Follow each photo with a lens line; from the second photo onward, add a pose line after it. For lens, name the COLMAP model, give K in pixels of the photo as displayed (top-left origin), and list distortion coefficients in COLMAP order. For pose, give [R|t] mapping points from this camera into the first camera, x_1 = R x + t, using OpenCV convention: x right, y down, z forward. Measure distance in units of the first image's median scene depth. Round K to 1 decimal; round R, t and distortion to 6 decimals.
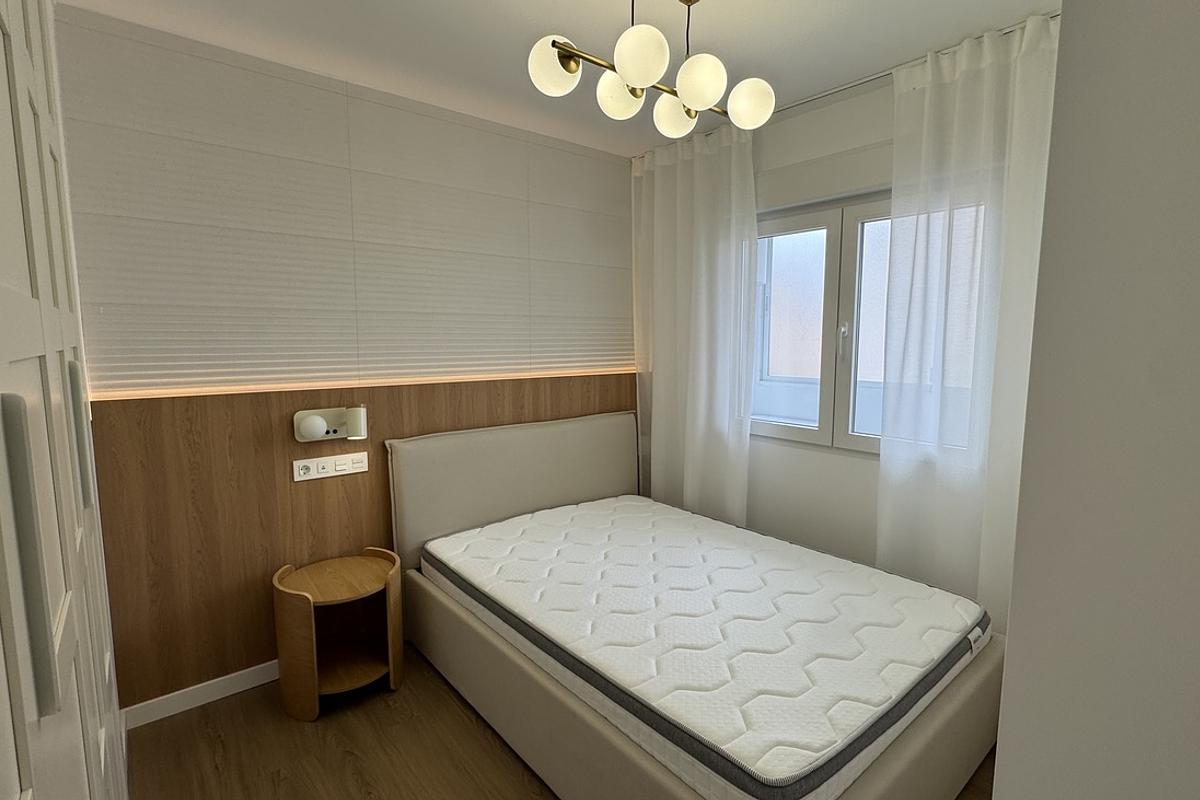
lens RADIAL K [[567.7, 0, 600.0], [0, 567.7, 400.0], [0, 0, 1]] dist [-0.002783, 0.000147]
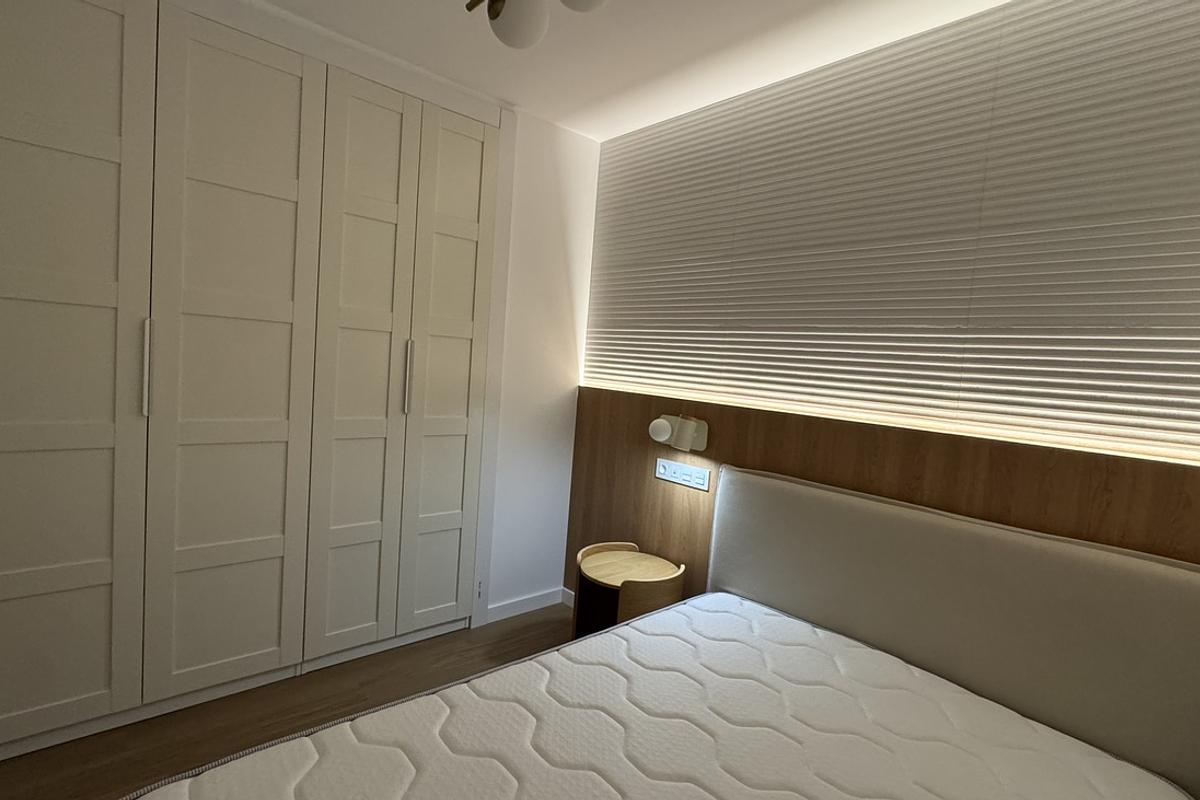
lens RADIAL K [[567.7, 0, 600.0], [0, 567.7, 400.0], [0, 0, 1]] dist [-0.002783, 0.000147]
pose [[0.048093, 0.070484, -0.996353, 0.478288], [-0.184686, 0.980935, 0.060479, -0.044557], [0.981620, 0.181104, 0.060193, 0.675716]]
